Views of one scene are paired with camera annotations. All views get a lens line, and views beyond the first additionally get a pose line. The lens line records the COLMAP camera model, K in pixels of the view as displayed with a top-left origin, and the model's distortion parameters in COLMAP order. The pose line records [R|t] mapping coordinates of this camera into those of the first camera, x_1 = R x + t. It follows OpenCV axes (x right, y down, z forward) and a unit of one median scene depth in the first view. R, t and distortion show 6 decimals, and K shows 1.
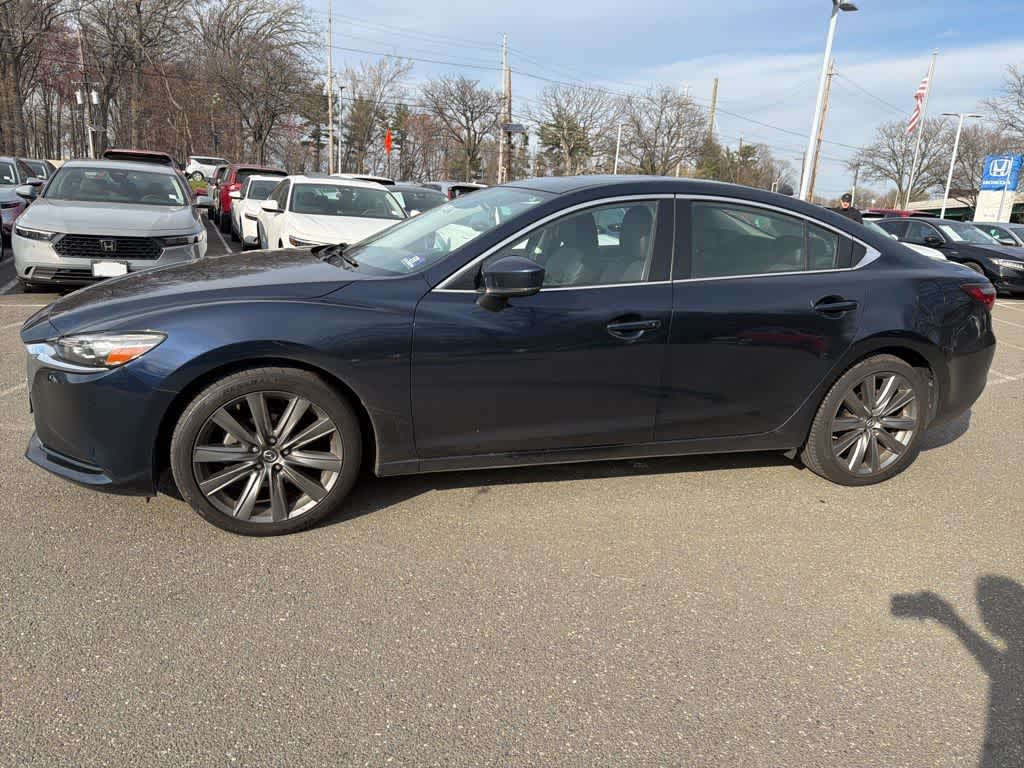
lens RADIAL K [[731.3, 0, 513.4], [0, 731.3, 389.0], [0, 0, 1]] dist [0.029683, -0.044249]
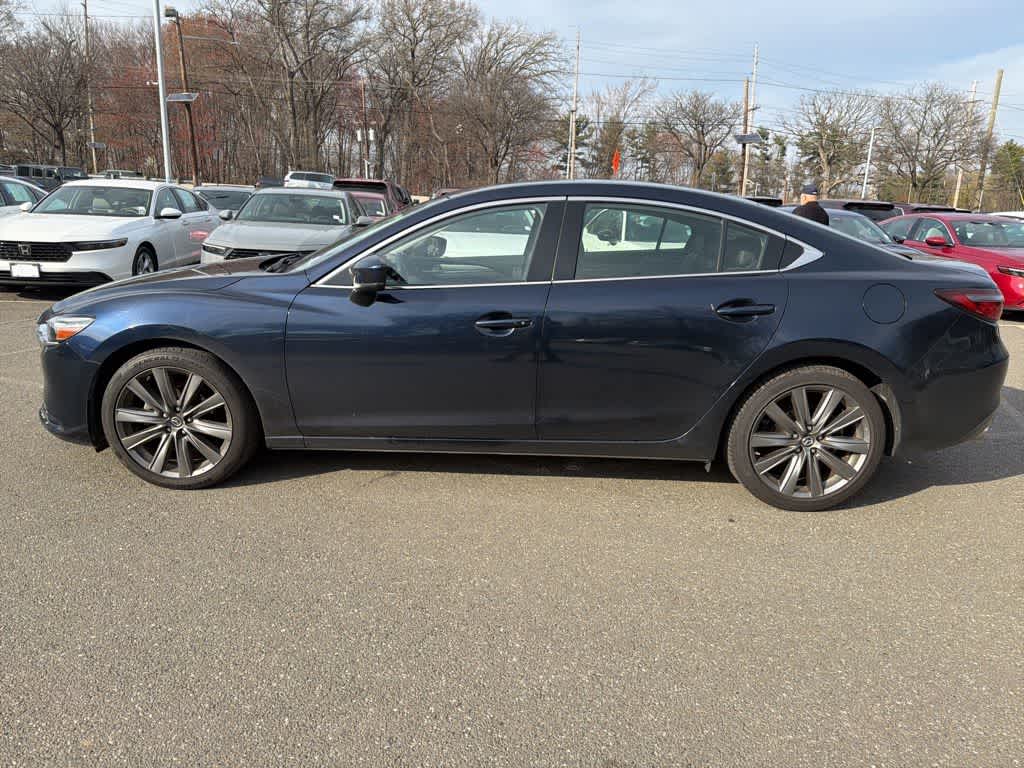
lens RADIAL K [[734.2, 0, 511.3], [0, 734.2, 390.0], [0, 0, 1]] dist [0.032232, -0.045728]
pose [[0.943317, 0.052690, -0.327683, 0.177738], [-0.060579, 0.998066, -0.013908, 0.007118], [0.326317, 0.032971, 0.944685, 0.011196]]
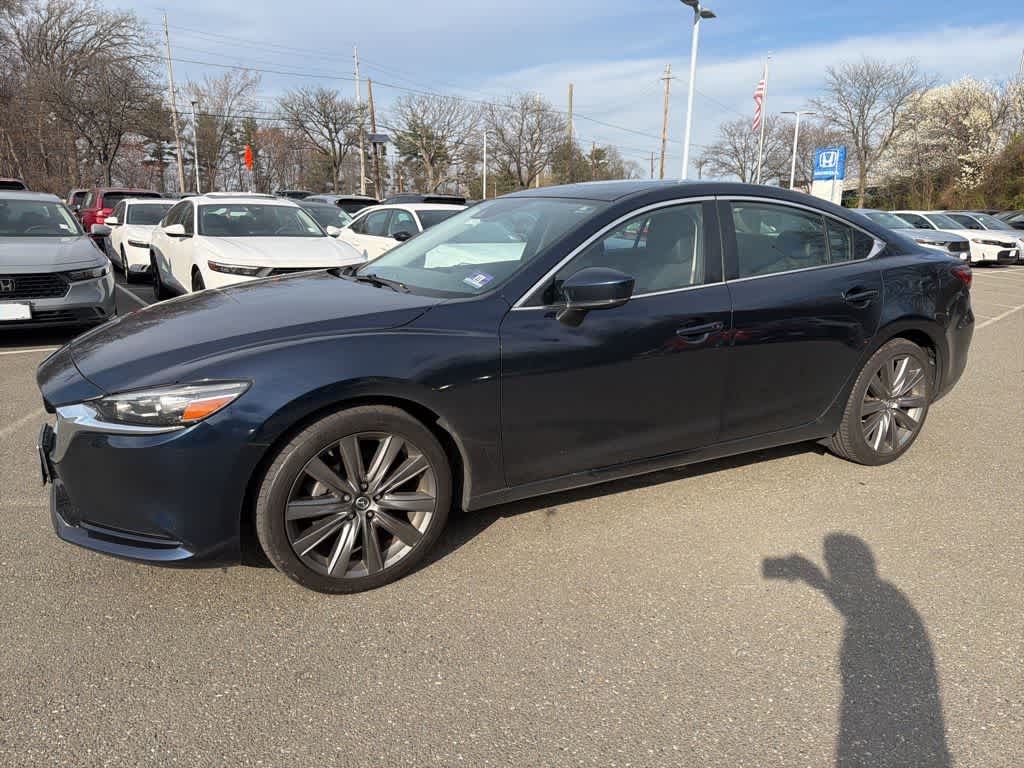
lens RADIAL K [[730.0, 0, 512.0], [0, 730.0, 384.0], [0, 0, 1]] dist [0.036981, -0.049749]
pose [[0.981482, -0.090510, 0.168820, -0.089090], [0.093248, 0.995608, -0.008345, -0.009625], [-0.167324, 0.023932, 0.985612, 0.021594]]
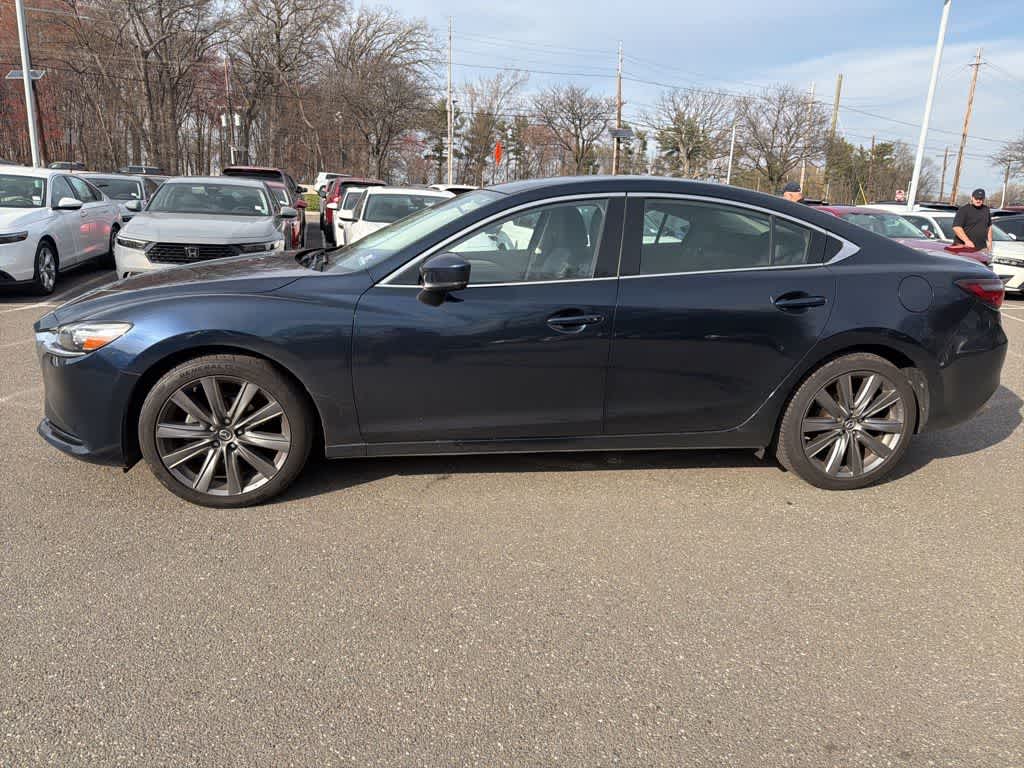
lens RADIAL K [[730.0, 0, 512.0], [0, 730.0, 384.0], [0, 0, 1]] dist [0.036981, -0.049749]
pose [[0.986640, 0.017941, -0.161925, 0.083717], [-0.020576, 0.999682, -0.014611, 0.006701], [0.161611, 0.017747, 0.986695, -0.007008]]
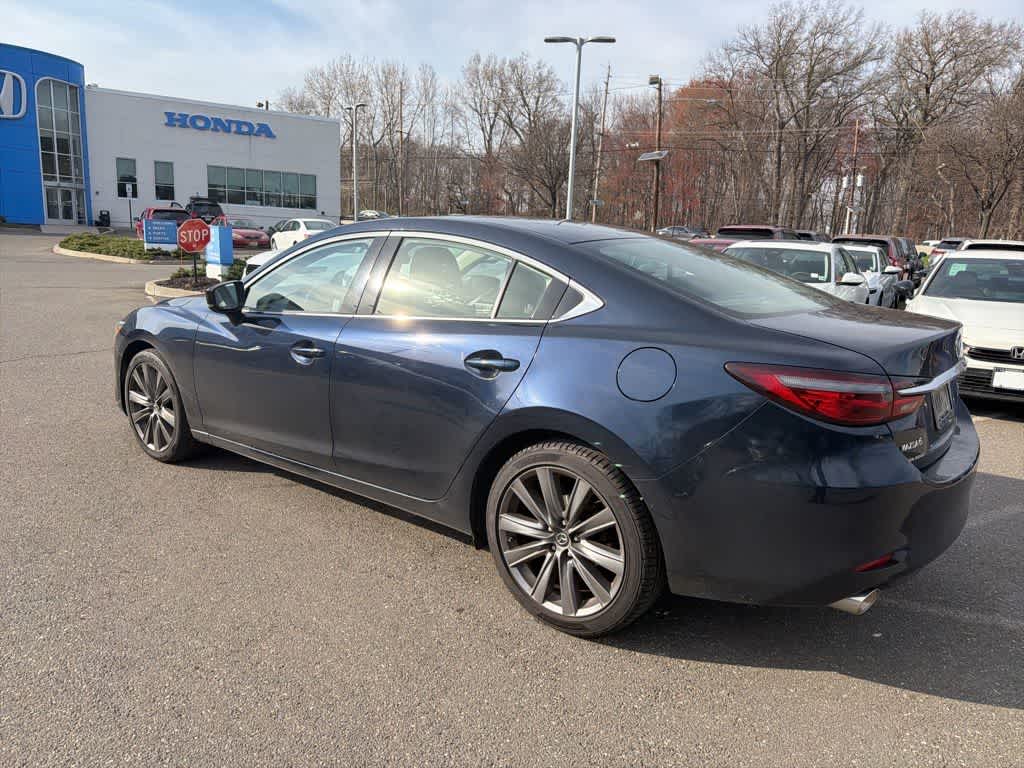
lens RADIAL K [[742.9, 0, 512.0], [0, 742.9, 384.0], [0, 0, 1]] dist [0.039829, -0.049680]
pose [[0.555625, 0.122608, -0.822343, 0.418065], [-0.213531, 0.976935, 0.001382, -0.036657], [0.803545, 0.174828, 0.568991, 0.215624]]
